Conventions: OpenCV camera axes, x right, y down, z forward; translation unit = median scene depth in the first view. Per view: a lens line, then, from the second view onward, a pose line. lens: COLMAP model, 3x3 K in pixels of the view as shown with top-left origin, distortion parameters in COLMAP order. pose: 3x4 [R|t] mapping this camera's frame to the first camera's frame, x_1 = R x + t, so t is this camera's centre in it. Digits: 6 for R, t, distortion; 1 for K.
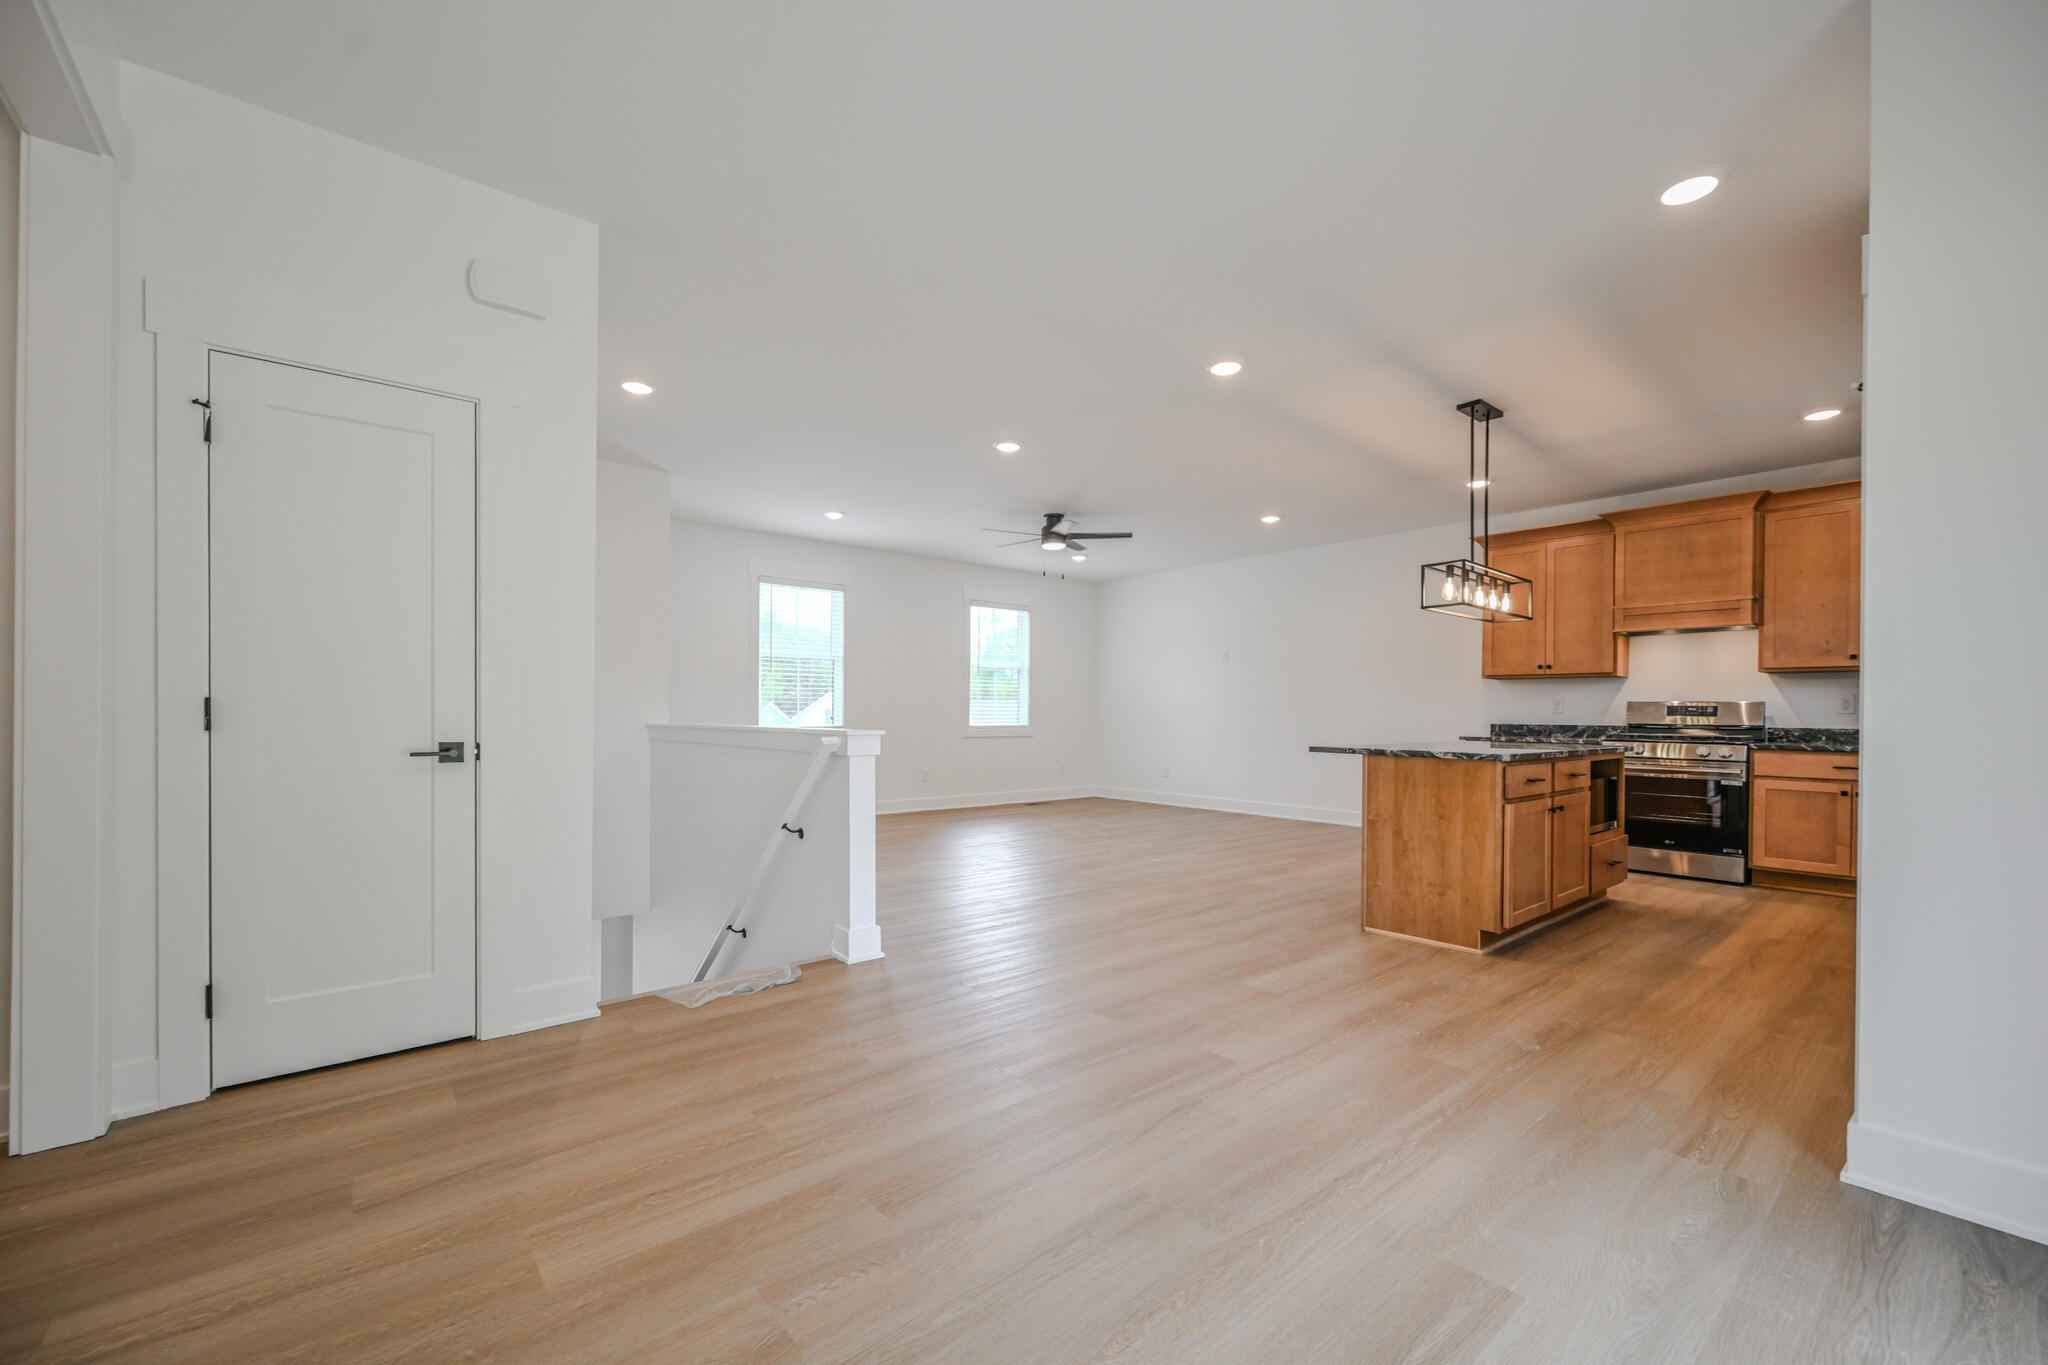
lens RADIAL K [[824.6, 0, 1001.3], [0, 824.6, 722.1], [0, 0, 1]] dist [0.001272, 0.000140]
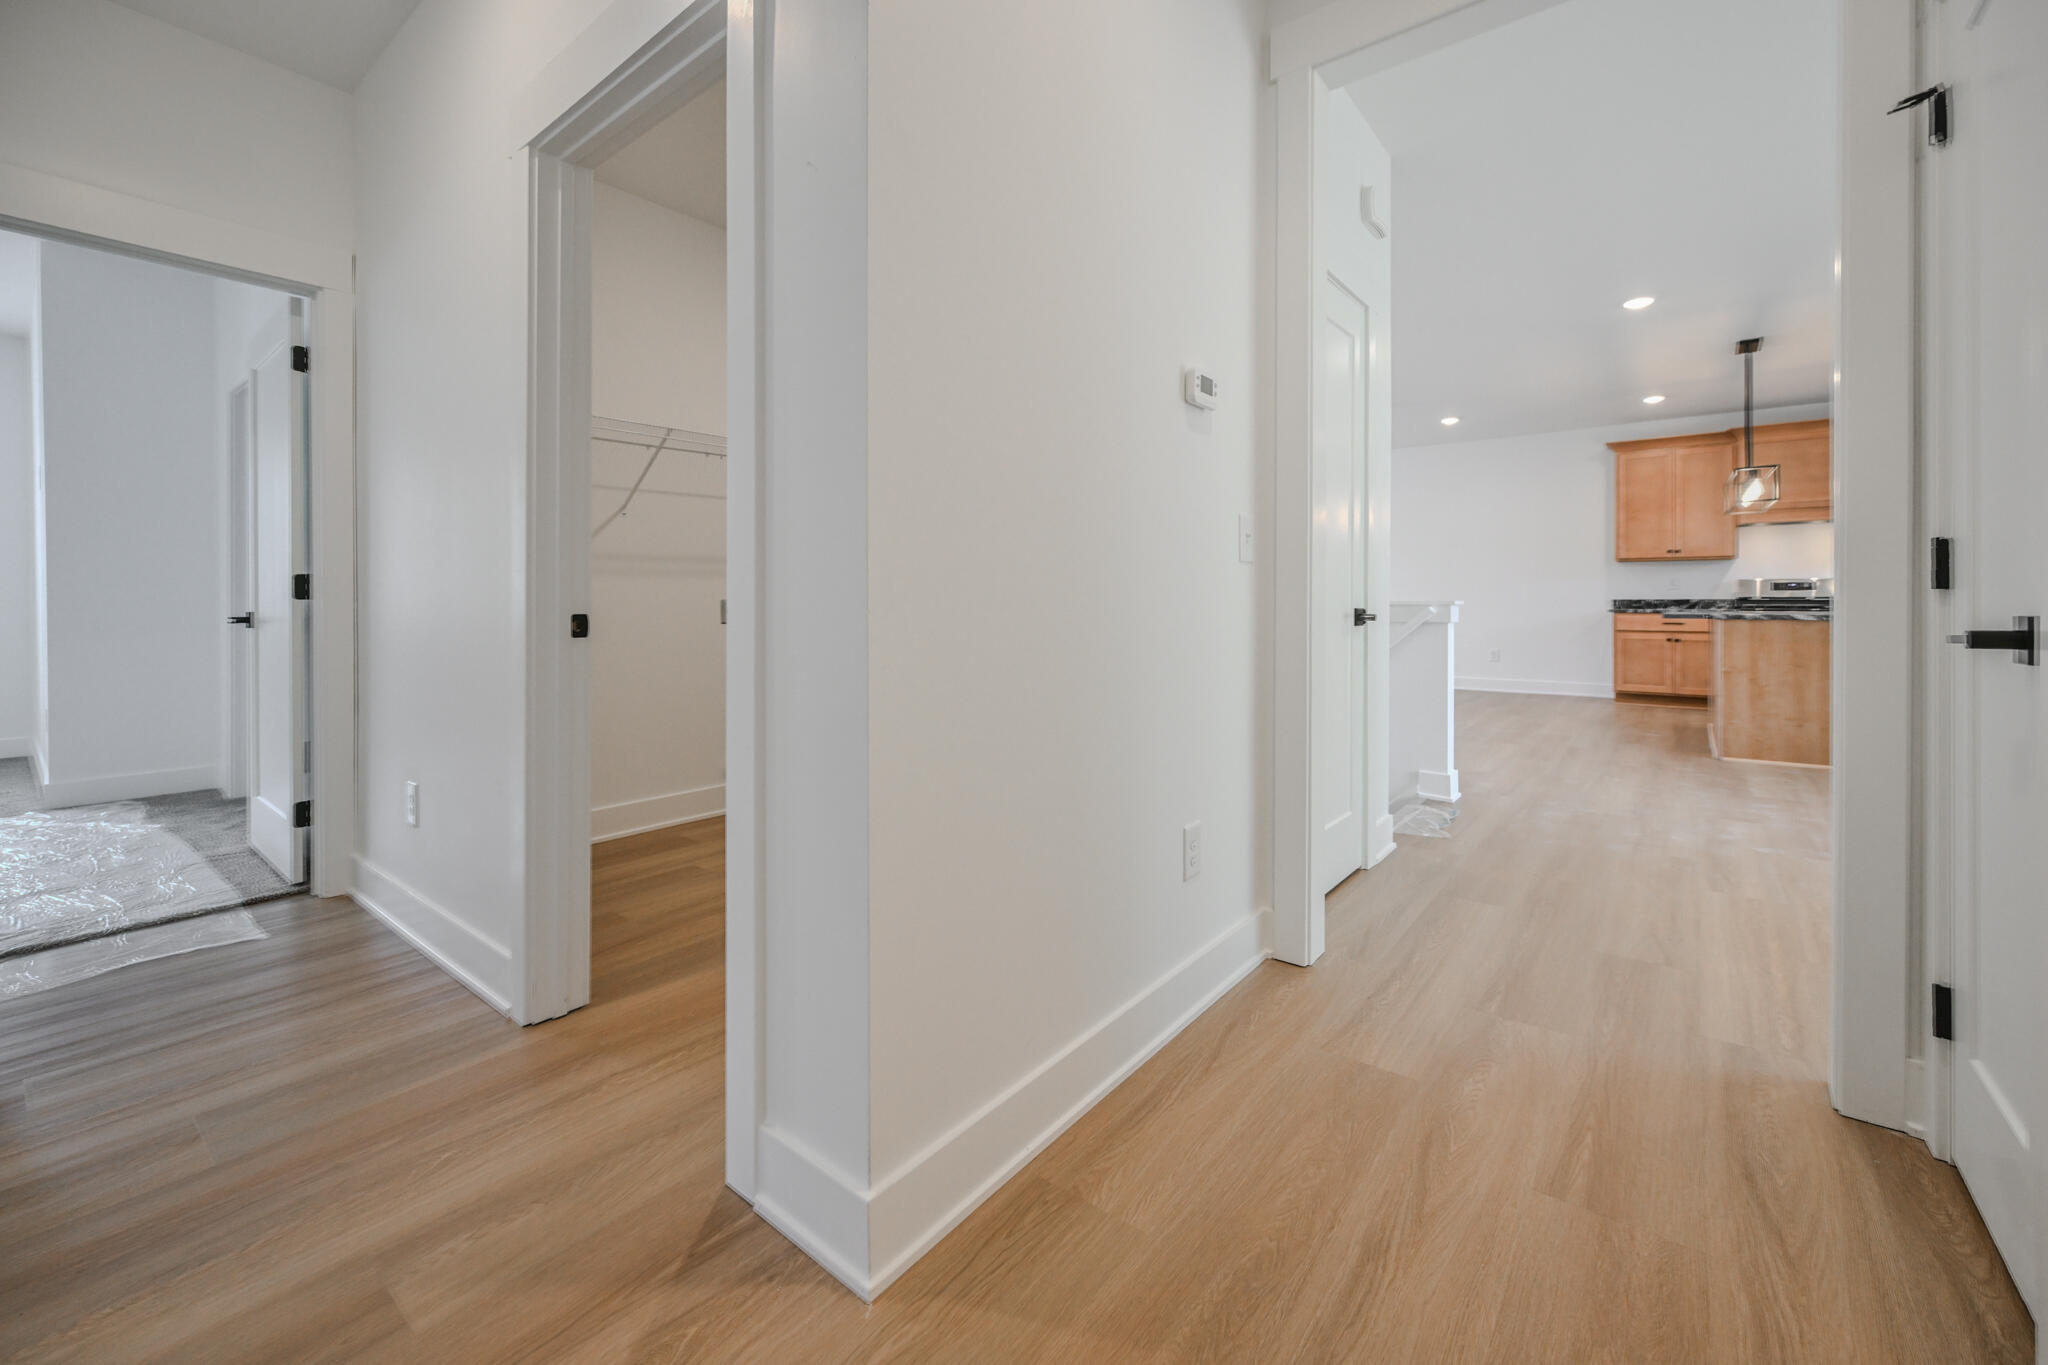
lens RADIAL K [[848.4, 0, 966.7], [0, 848.4, 615.4], [0, 0, 1]] dist [-0.021665, -0.000072]
pose [[0.982880, -0.012006, 0.183857, -0.697551], [0.011329, 0.999925, 0.004733, 0.011583], [-0.183900, -0.002569, 0.982942, -0.021702]]
